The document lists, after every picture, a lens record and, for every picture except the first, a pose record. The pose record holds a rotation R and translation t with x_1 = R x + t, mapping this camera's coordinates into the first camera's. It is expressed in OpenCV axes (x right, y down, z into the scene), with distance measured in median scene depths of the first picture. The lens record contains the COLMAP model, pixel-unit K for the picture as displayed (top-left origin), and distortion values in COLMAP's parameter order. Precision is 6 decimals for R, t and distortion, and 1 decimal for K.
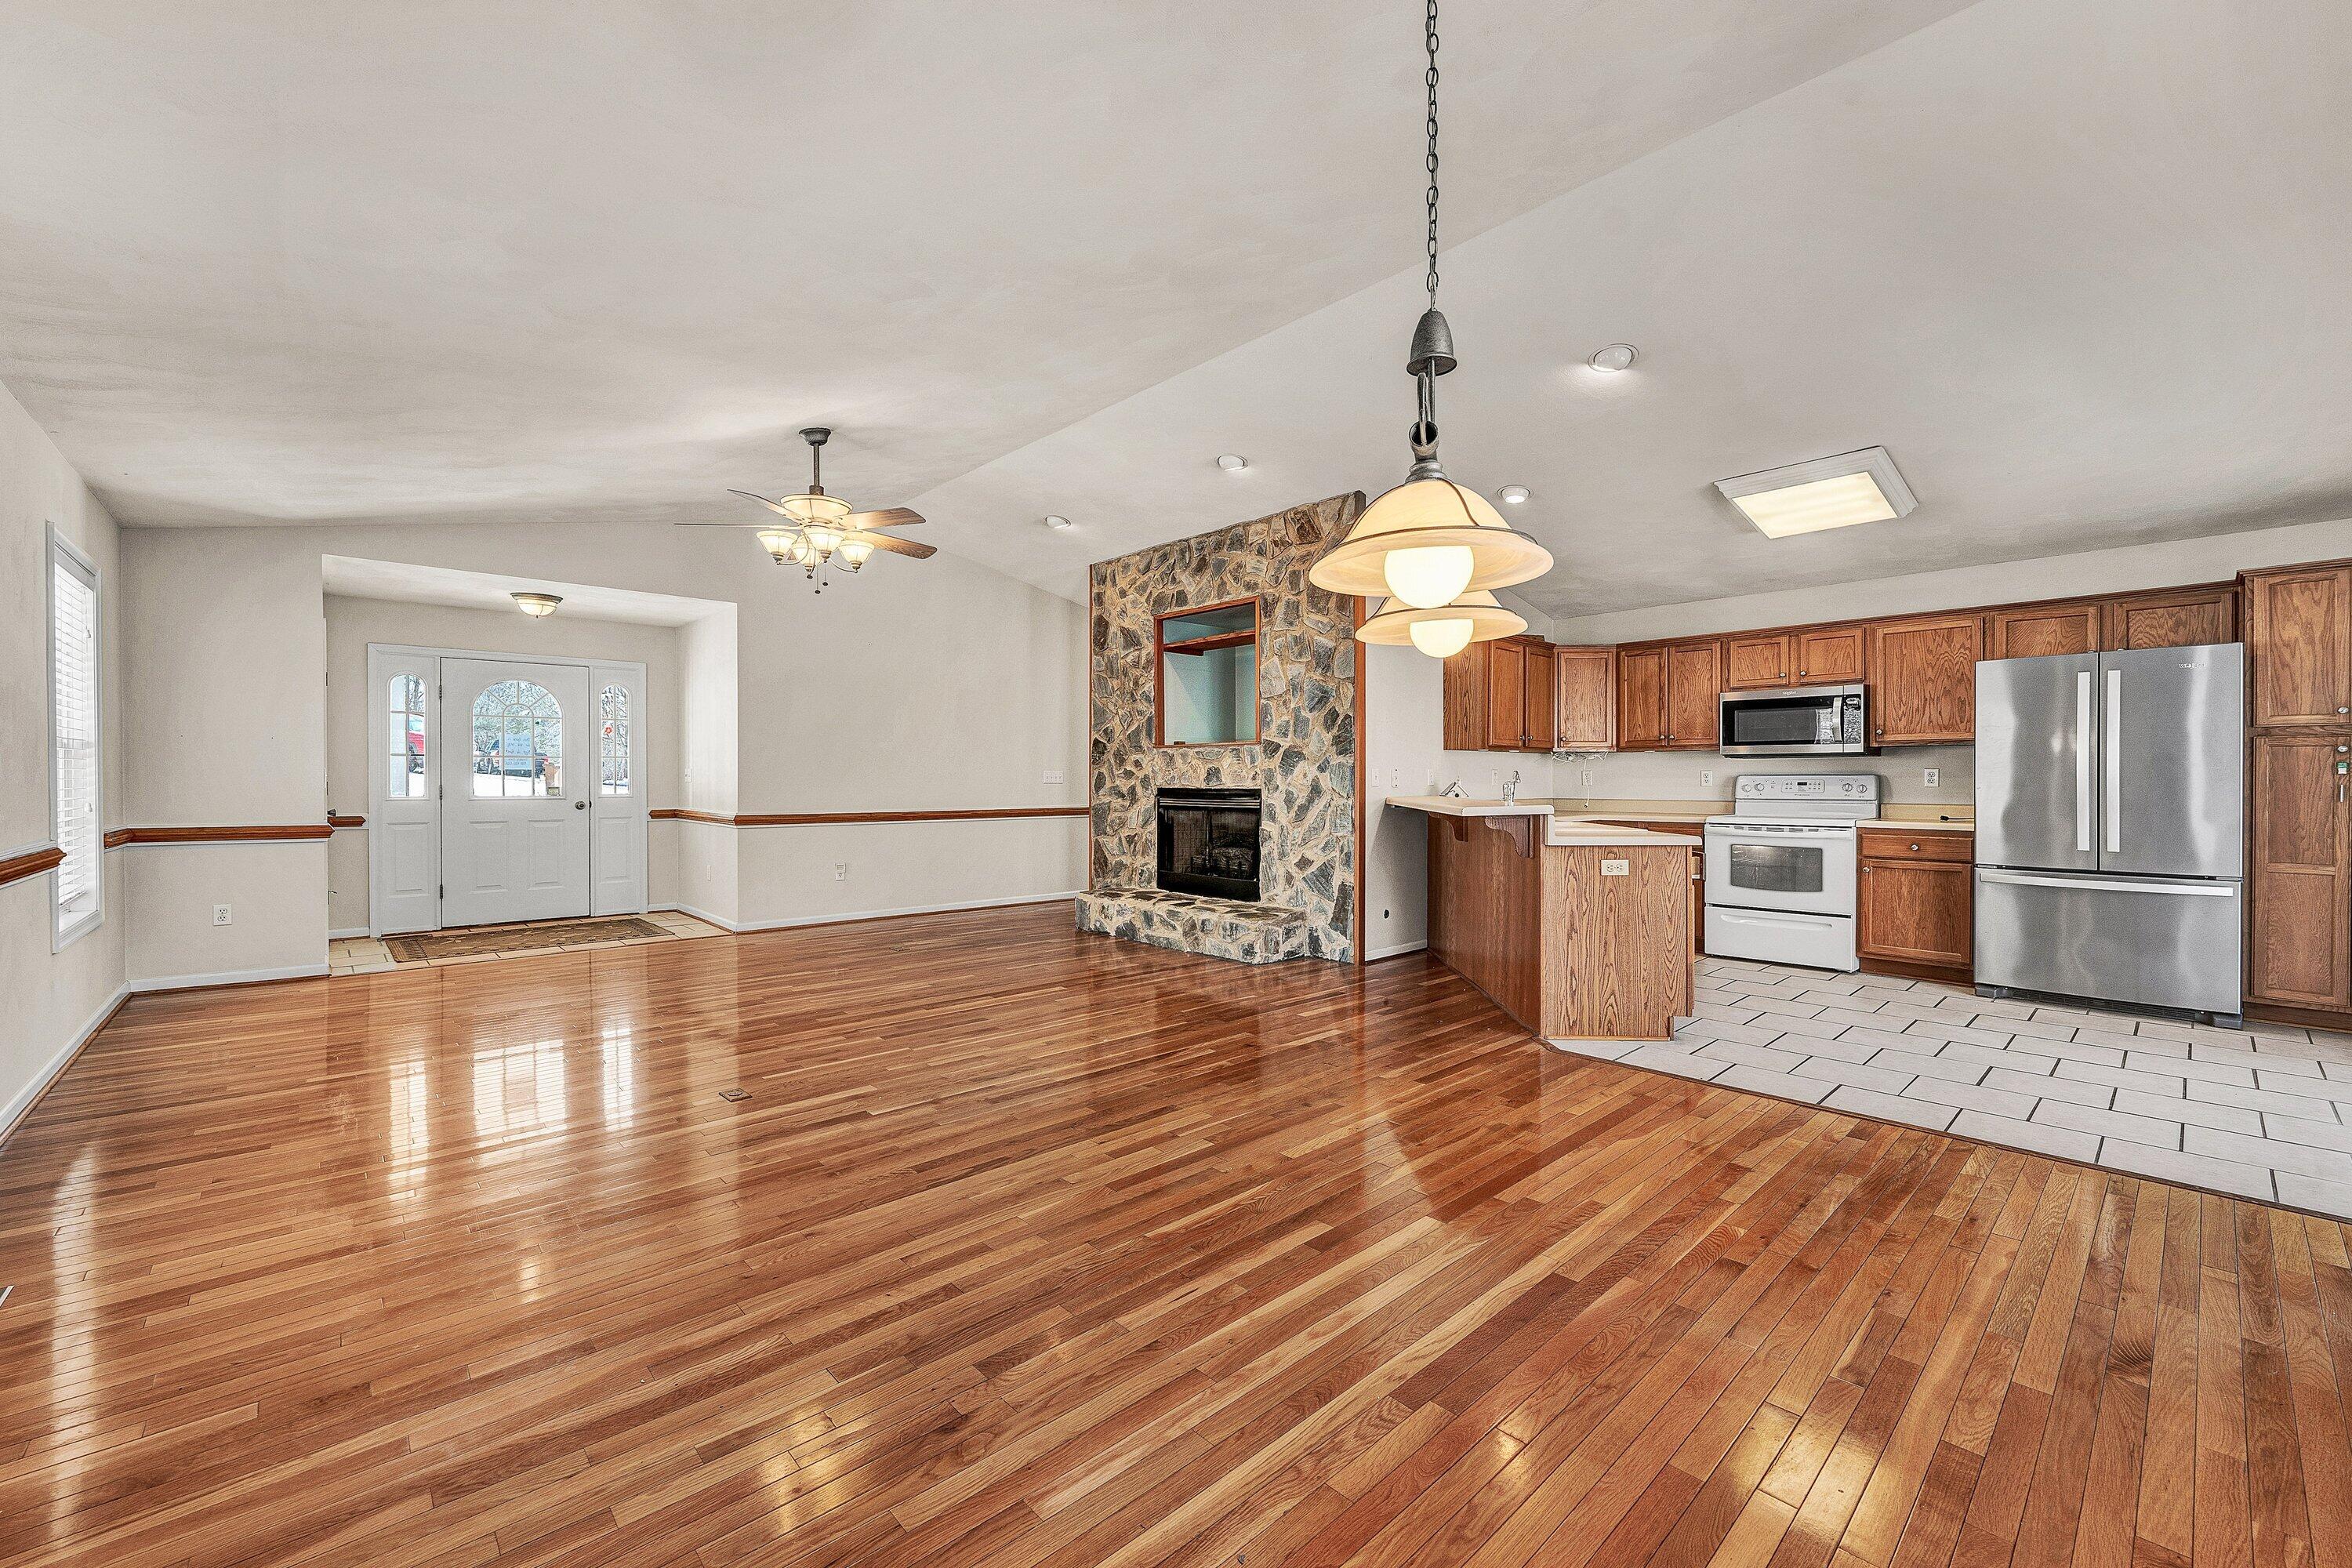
lens RADIAL K [[923.6, 0, 1102.2], [0, 923.6, 781.6], [0, 0, 1]] dist [-0.001722, 0.000128]
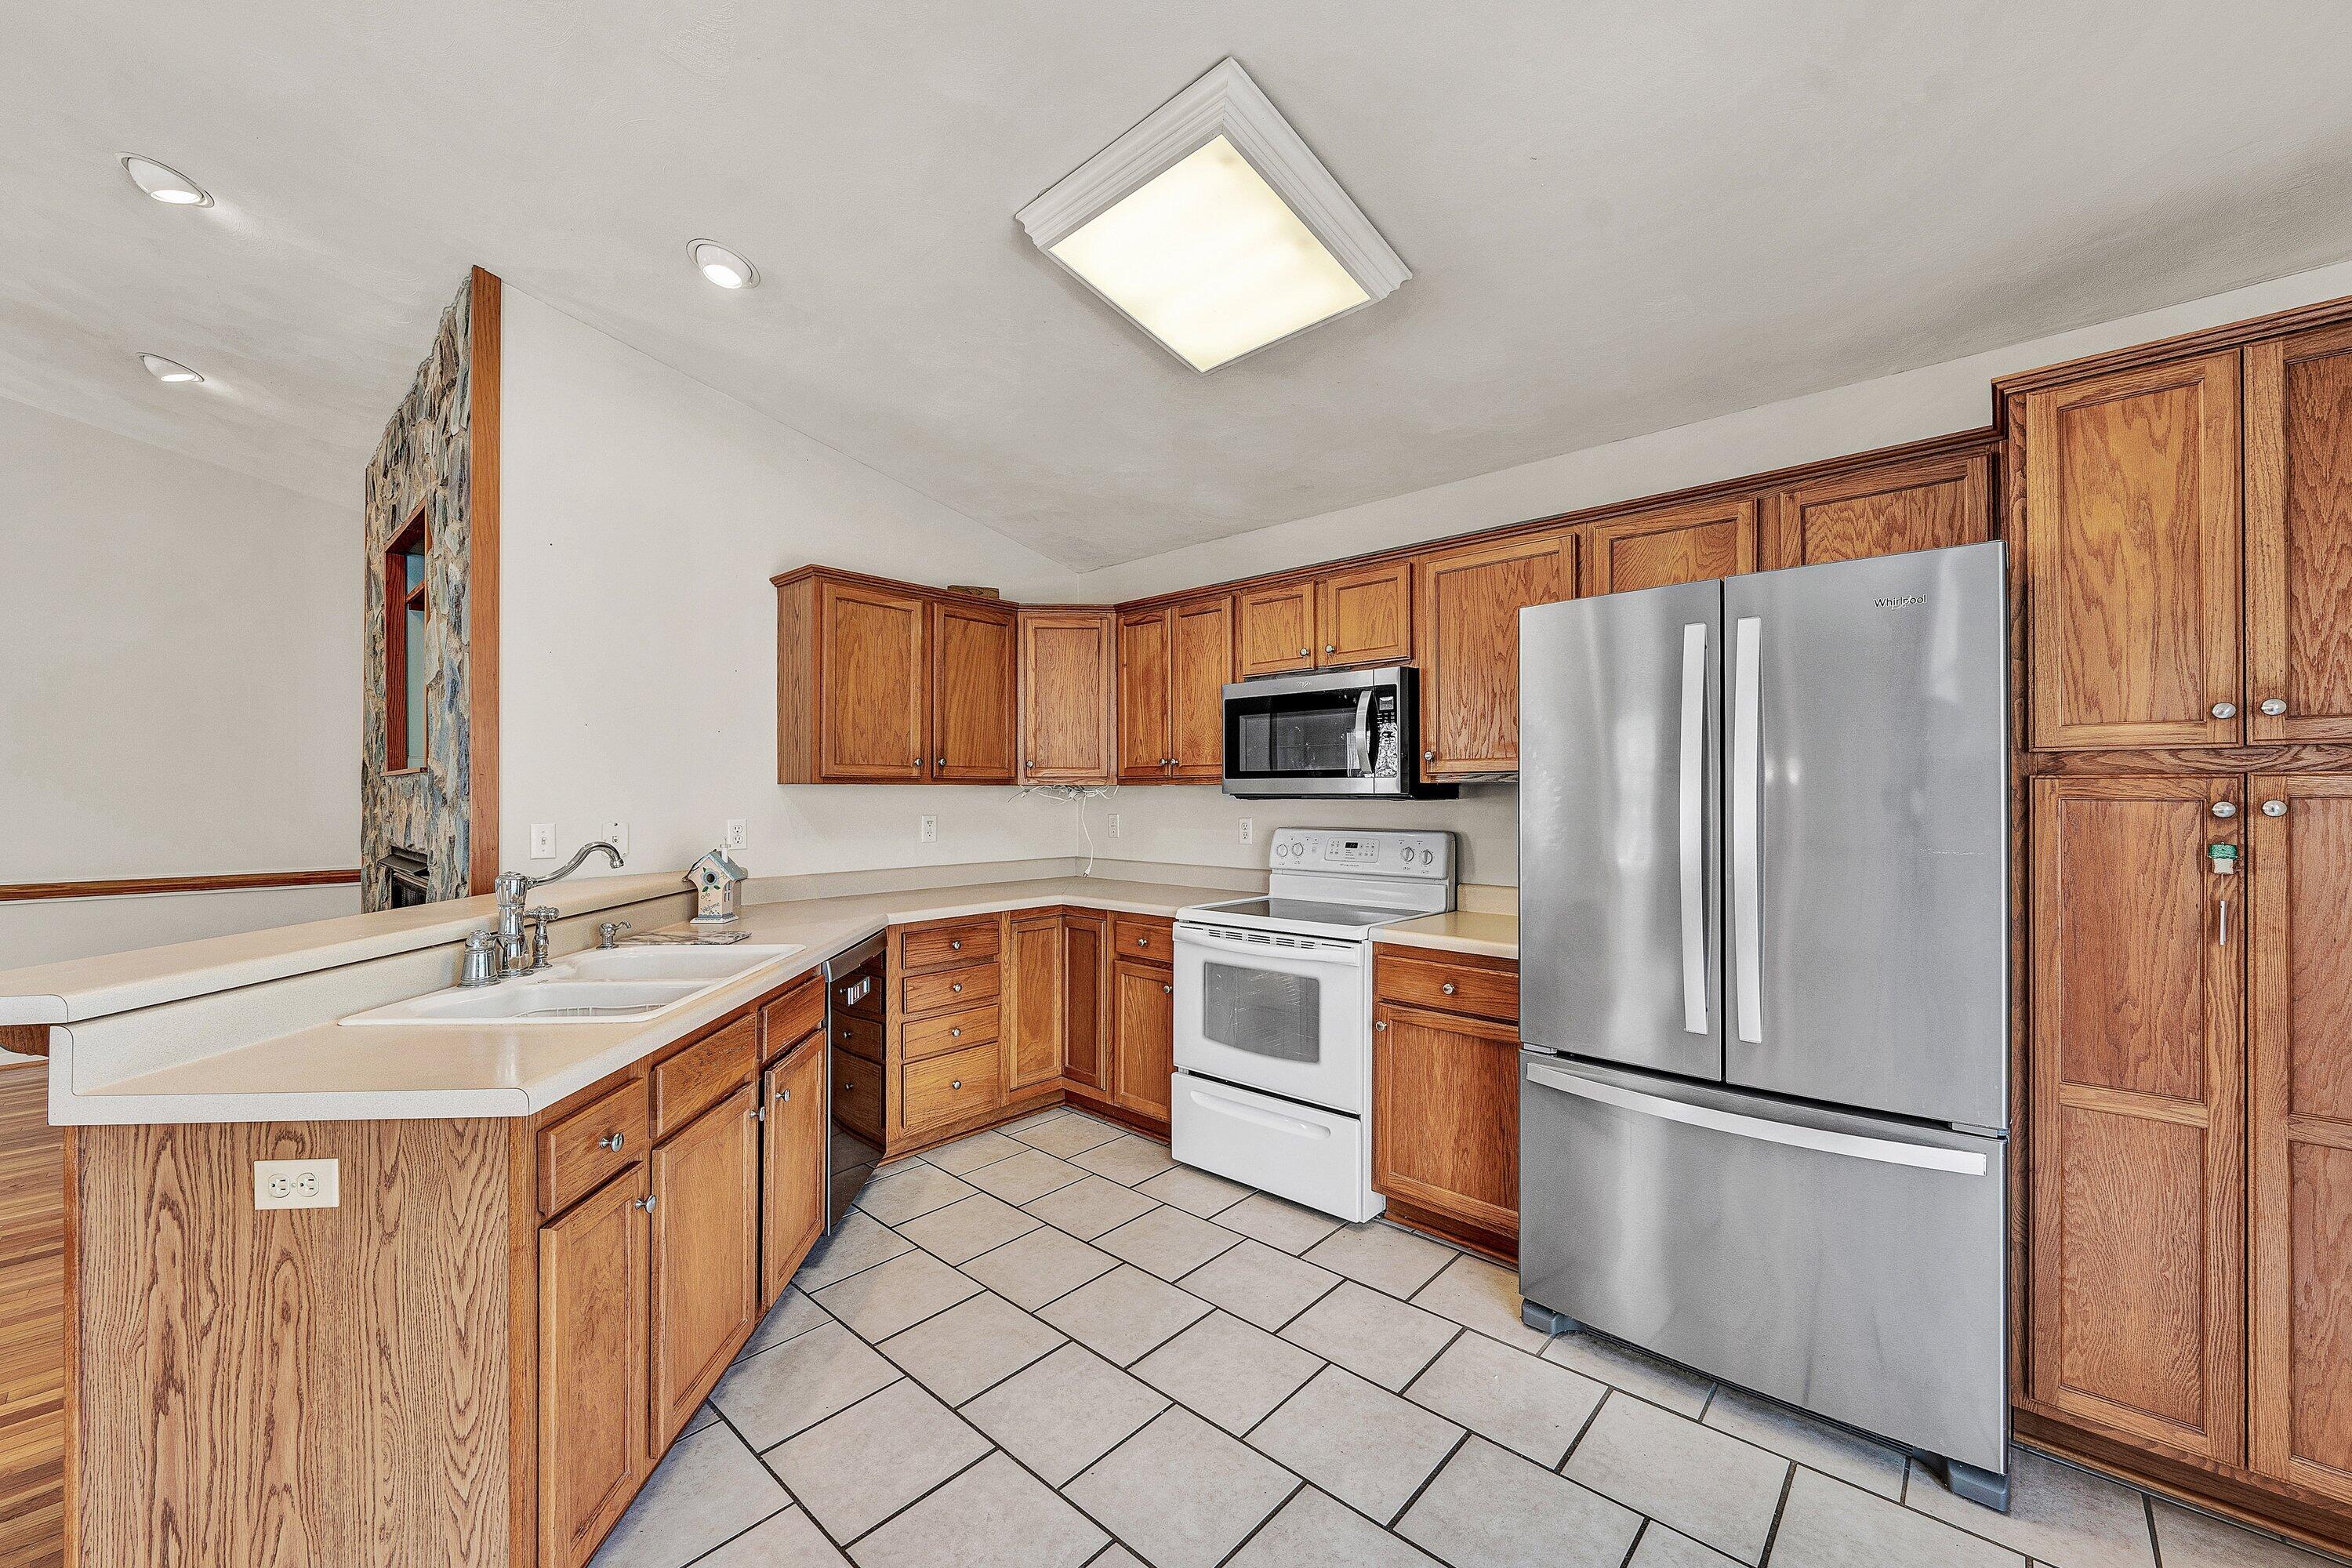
lens RADIAL K [[904.4, 0, 1187.6], [0, 904.4, 788.6], [0, 0, 1]] dist [-0.002696, -0.000450]
pose [[0.990403, -0.000441, 0.138208, 0.585922], [0.001543, 0.999968, -0.007871, -0.028747], [-0.138200, 0.008009, 0.990372, 0.465518]]
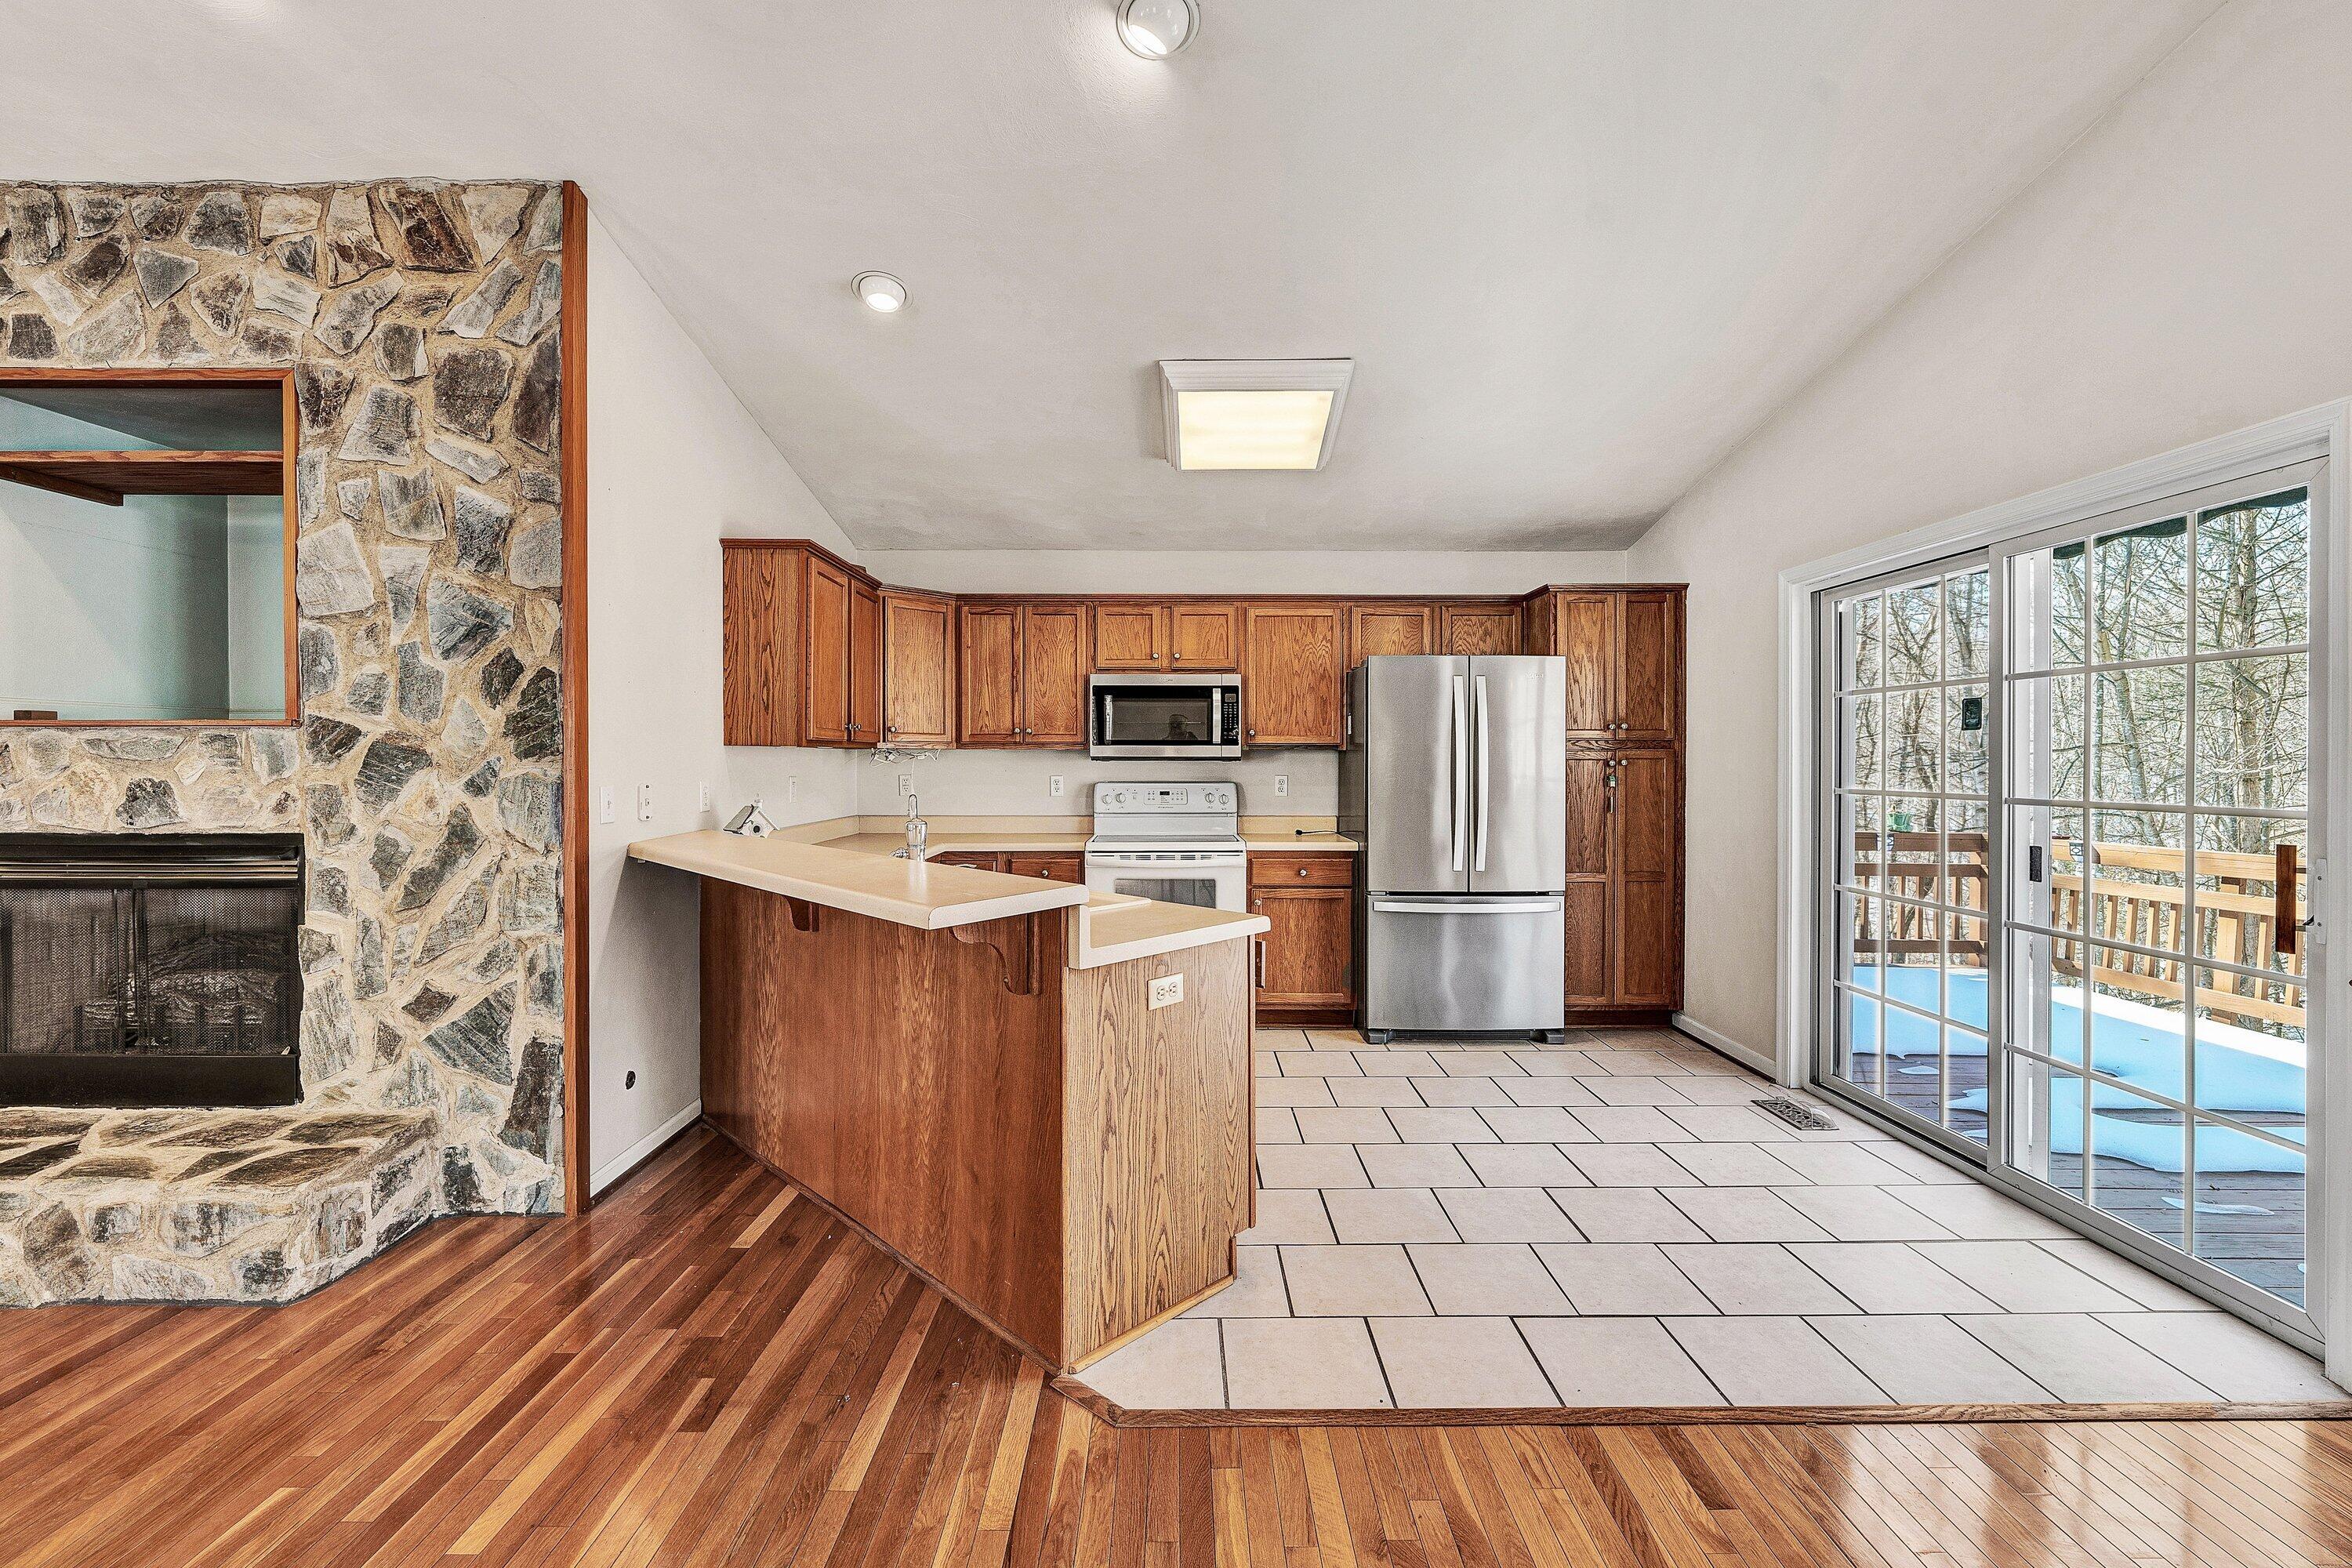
lens RADIAL K [[993.4, 0, 1130.1], [0, 993.4, 765.0], [0, 0, 1]] dist [-0.003545, -0.000116]
pose [[0.647217, -0.005848, 0.762284, 0.080037], [0.001395, 0.999978, 0.006488, -0.028290], [-0.762305, -0.003136, 0.647211, 0.466215]]
